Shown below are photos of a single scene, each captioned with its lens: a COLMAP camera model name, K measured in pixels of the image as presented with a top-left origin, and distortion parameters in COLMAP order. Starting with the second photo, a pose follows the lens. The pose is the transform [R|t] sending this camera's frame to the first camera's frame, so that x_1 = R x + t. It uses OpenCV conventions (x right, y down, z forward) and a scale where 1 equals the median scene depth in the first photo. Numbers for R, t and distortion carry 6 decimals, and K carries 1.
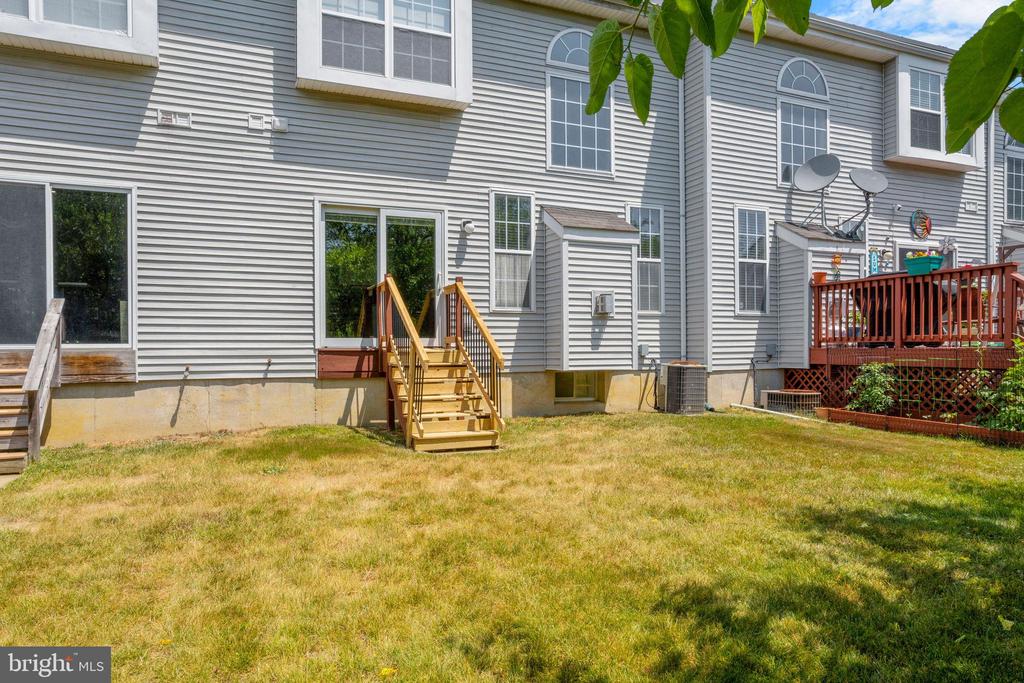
lens RADIAL K [[692.4, 0, 512.2], [0, 692.4, 341.4], [0, 0, 1]] dist [-0.013554, -0.001712]
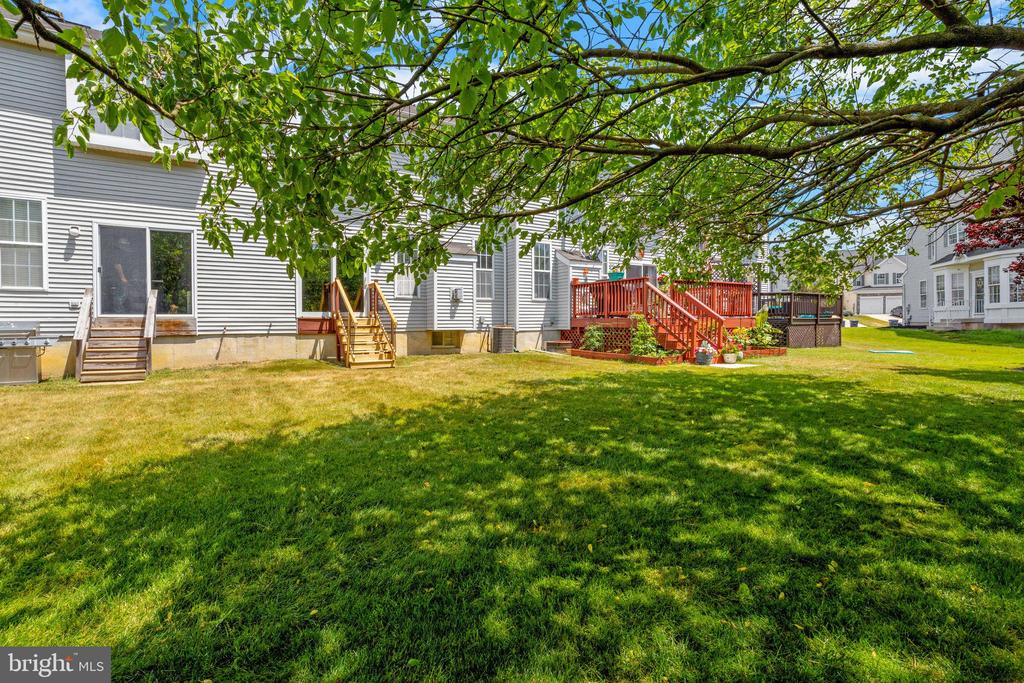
lens RADIAL K [[496.6, 0, 498.2], [0, 496.6, 322.2], [0, 0, 1]] dist [-0.037484, 0.019910]
pose [[0.991382, 0.001190, 0.130994, 0.073899], [-0.002570, 0.999943, 0.010360, 0.007703], [-0.130974, -0.010608, 0.991329, -0.365638]]
